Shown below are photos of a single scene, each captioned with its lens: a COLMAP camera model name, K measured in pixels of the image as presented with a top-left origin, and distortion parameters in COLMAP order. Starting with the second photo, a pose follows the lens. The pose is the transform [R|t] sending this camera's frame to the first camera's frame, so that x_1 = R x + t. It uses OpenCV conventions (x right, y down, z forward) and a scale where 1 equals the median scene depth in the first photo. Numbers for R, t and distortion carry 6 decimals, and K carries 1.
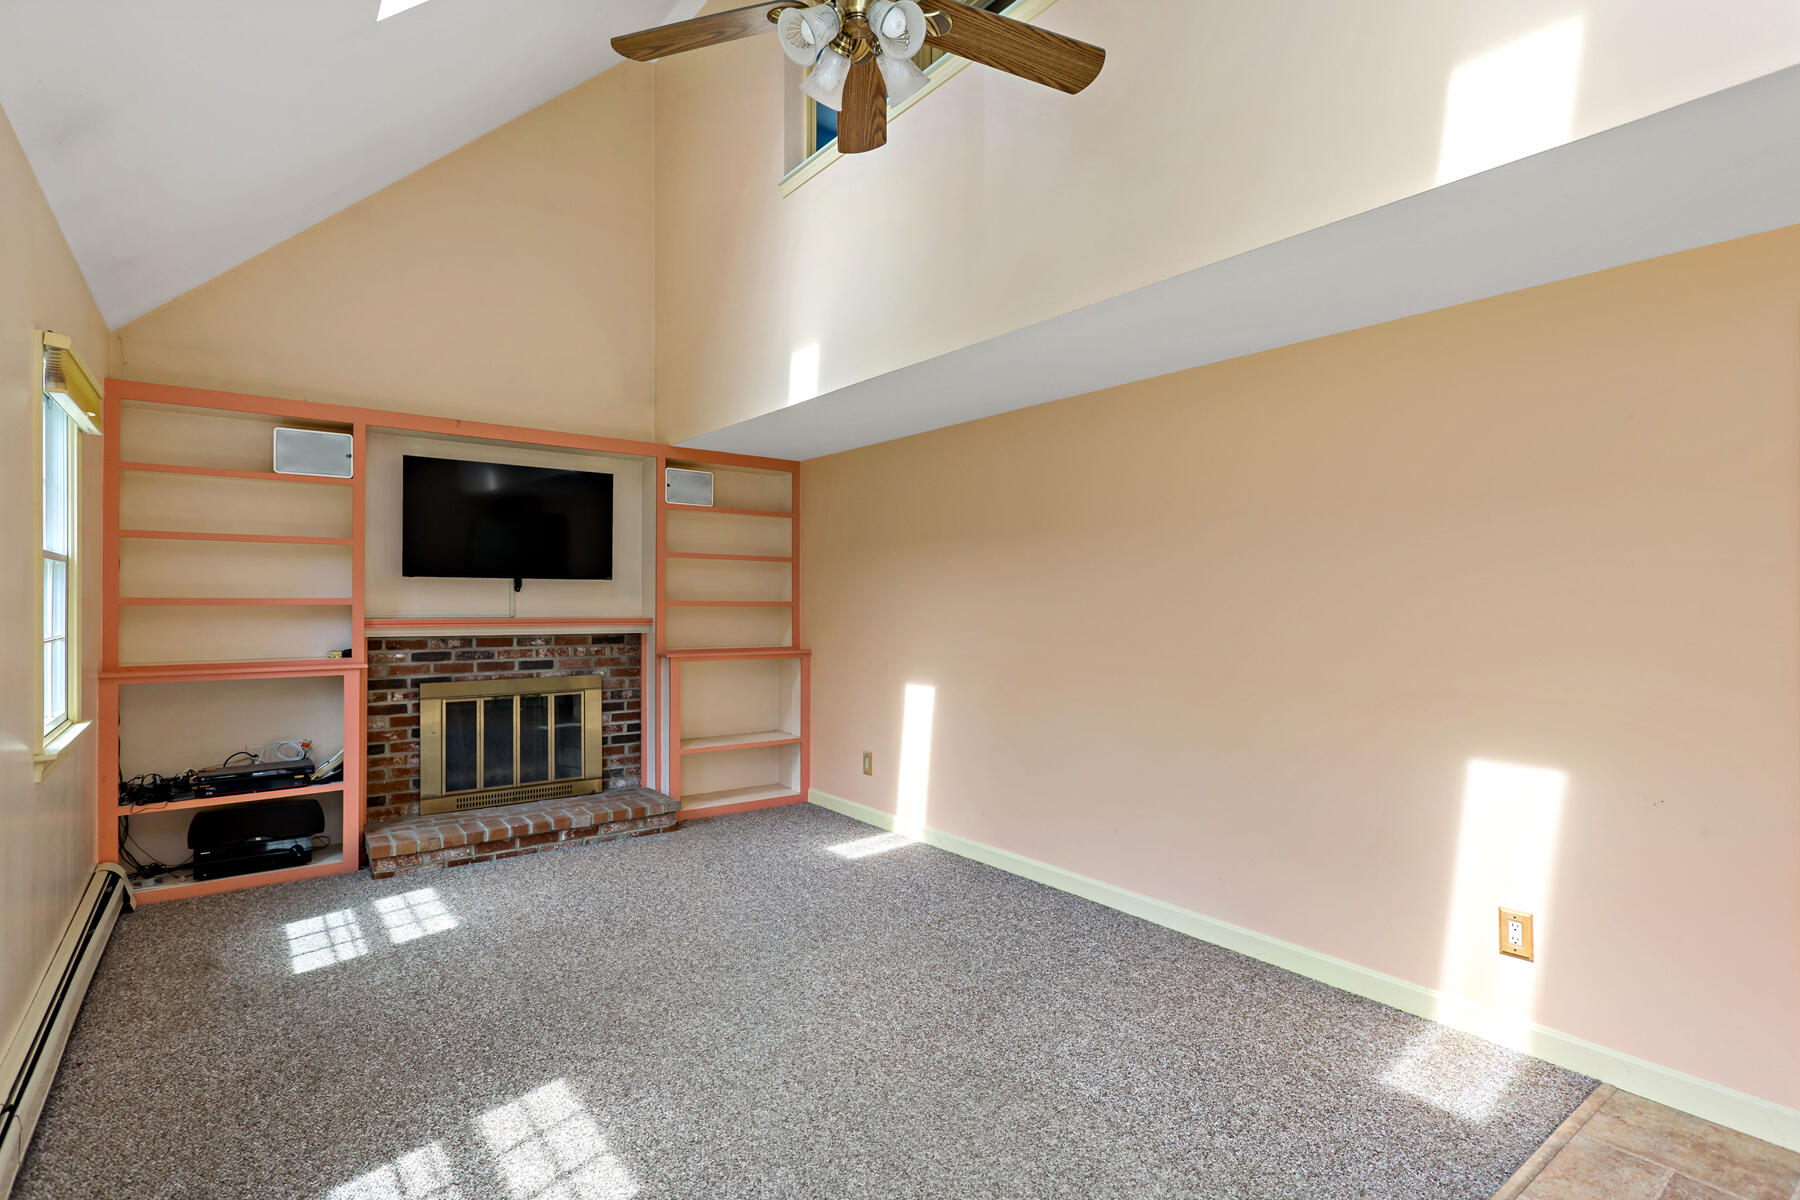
lens RADIAL K [[910.2, 0, 907.5], [0, 910.2, 598.7], [0, 0, 1]] dist [0.003973, -0.000212]
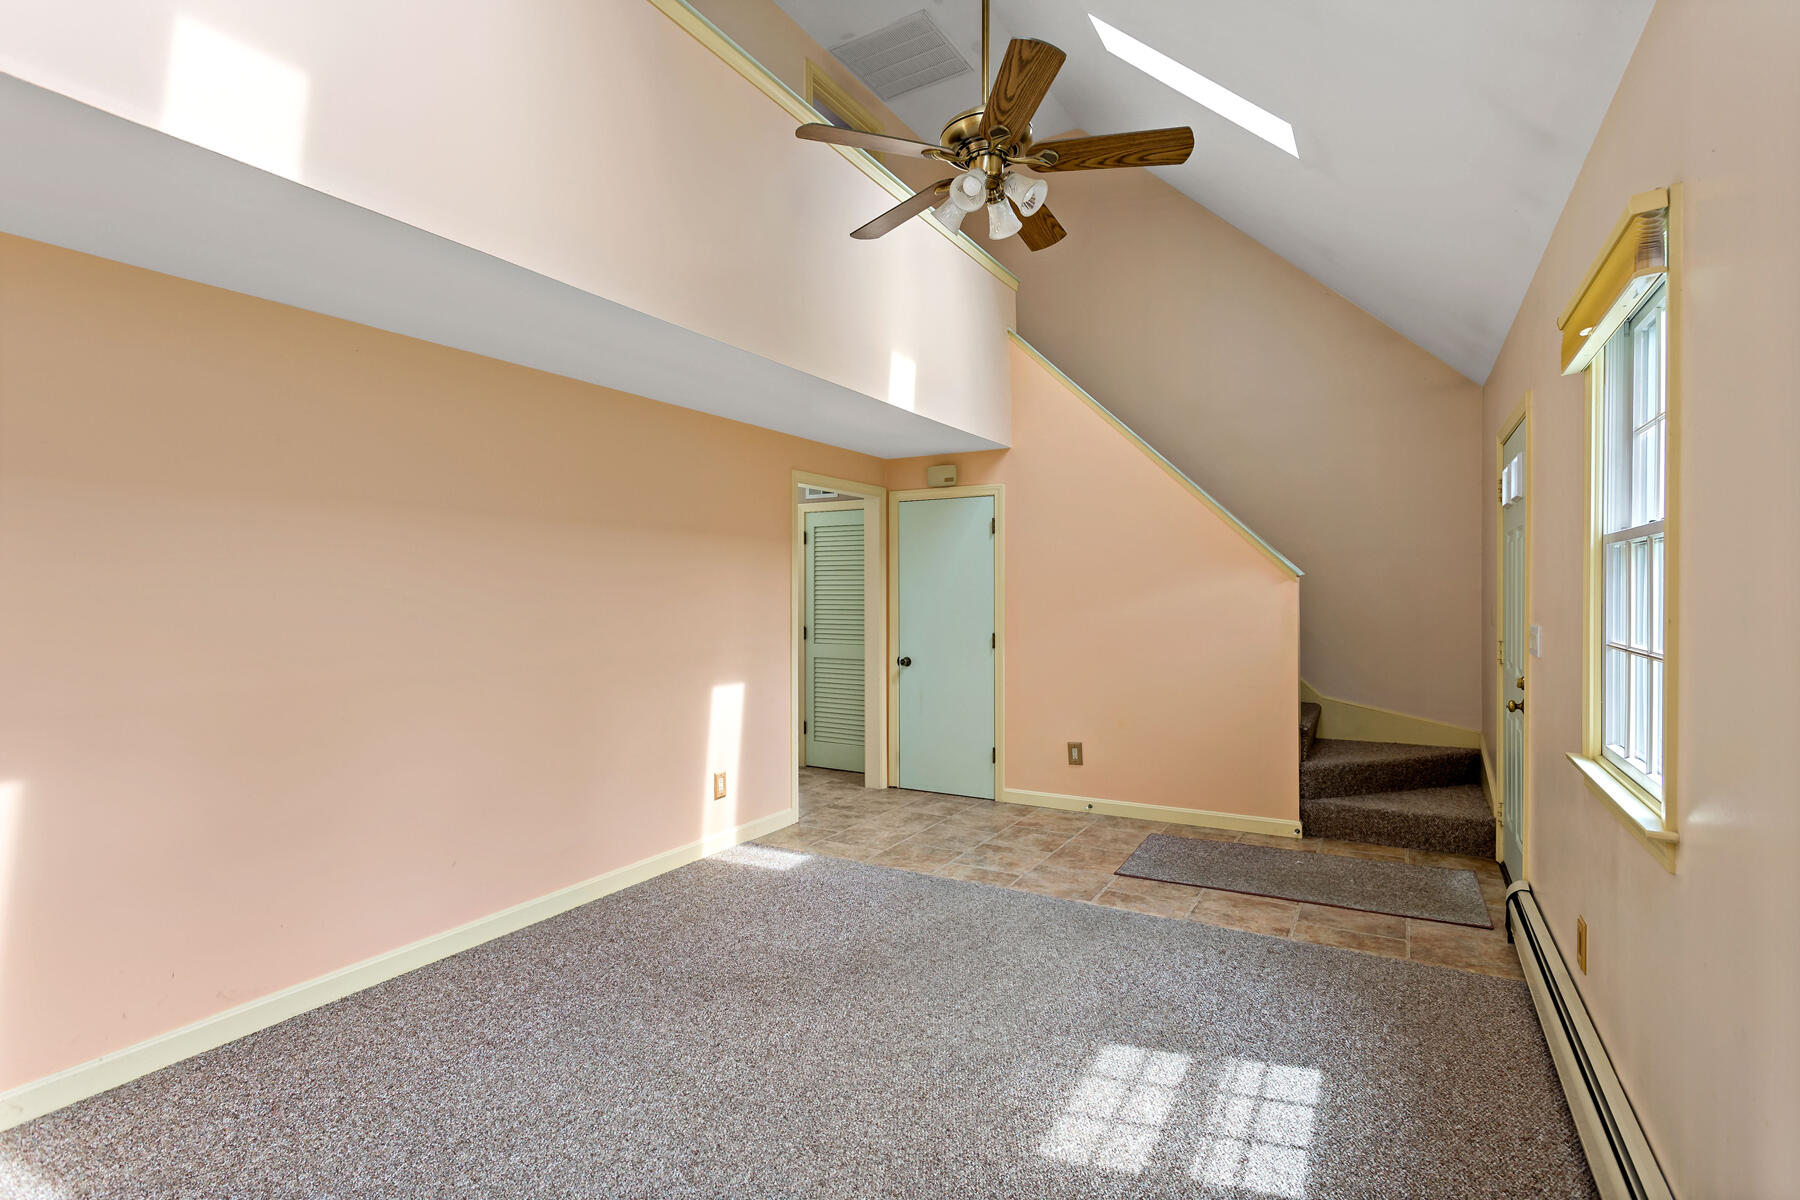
lens RADIAL K [[910.2, 0, 907.5], [0, 910.2, 598.7], [0, 0, 1]] dist [0.003973, -0.000212]
pose [[-0.424401, -0.008688, 0.905433, -0.964624], [0.001361, 0.999947, 0.010232, -0.002407], [-0.905474, 0.005575, -0.424366, 1.297553]]
